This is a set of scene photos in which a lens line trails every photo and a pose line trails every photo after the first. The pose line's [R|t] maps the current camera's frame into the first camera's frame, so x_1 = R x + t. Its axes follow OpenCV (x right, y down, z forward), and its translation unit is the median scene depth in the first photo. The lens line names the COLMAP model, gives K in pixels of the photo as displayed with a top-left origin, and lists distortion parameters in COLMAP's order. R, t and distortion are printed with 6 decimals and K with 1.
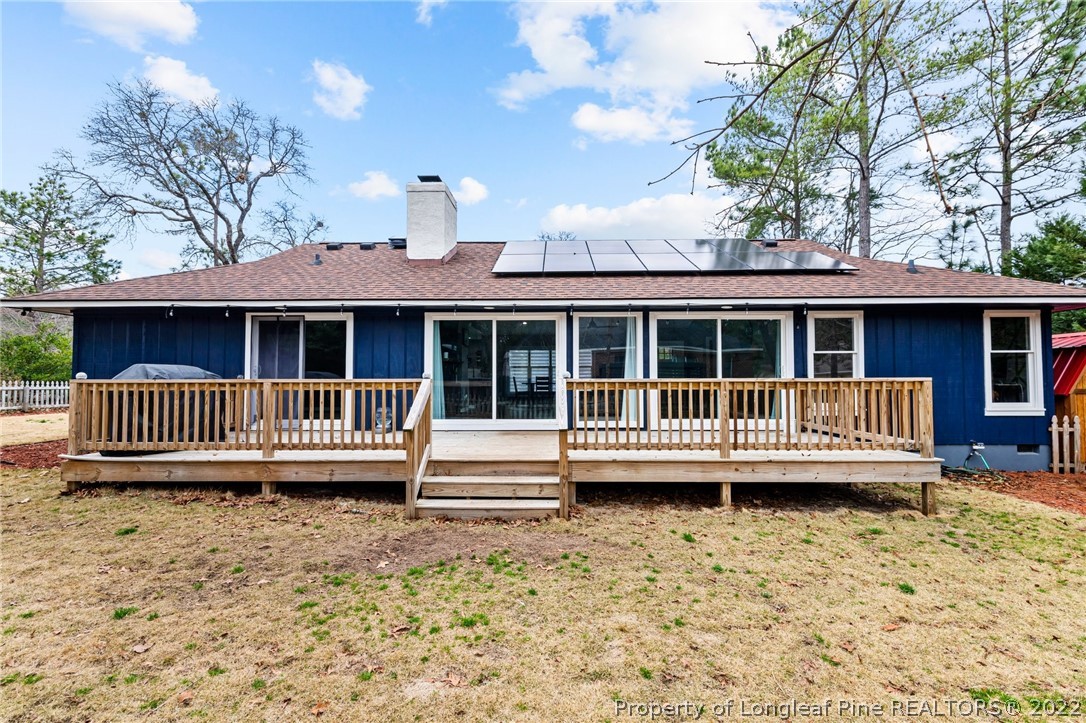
lens RADIAL K [[472.6, 0, 543.0], [0, 472.6, 361.5], [0, 0, 1]] dist [0.002064, -0.000093]
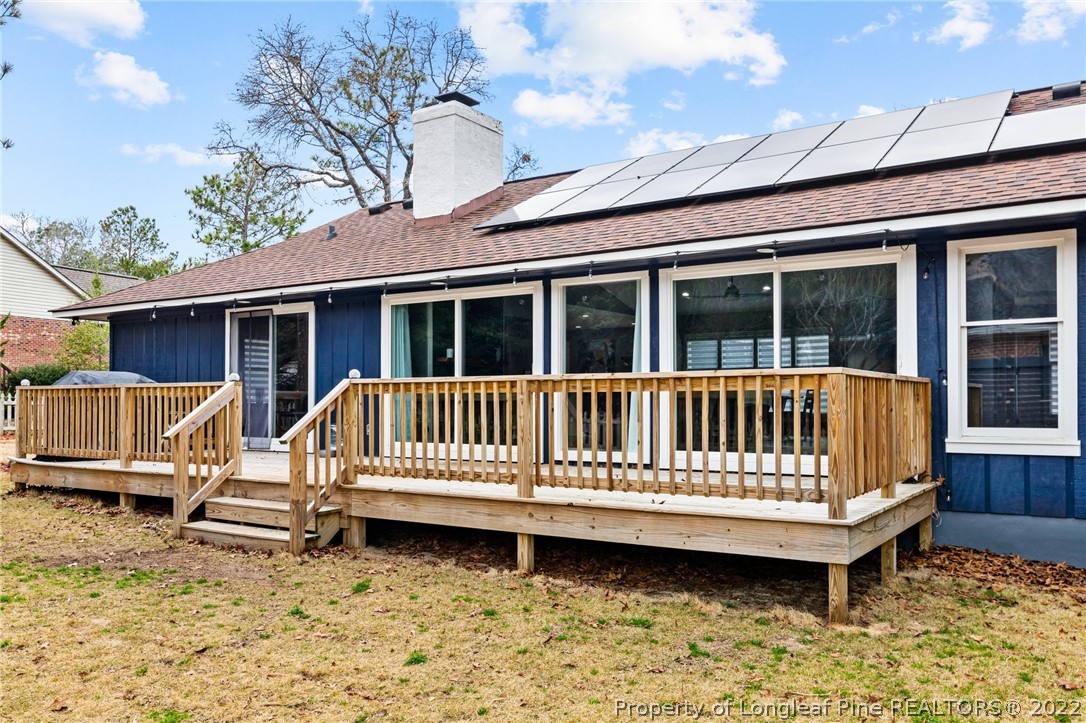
lens RADIAL K [[864.1, 0, 541.6], [0, 864.1, 381.0], [0, 0, 1]] dist [-0.001328, -0.005025]
pose [[0.842074, -0.012288, -0.539223, 0.689817], [0.020885, 0.999734, 0.009834, 0.021403], [0.538958, -0.019542, 0.842106, 0.006558]]
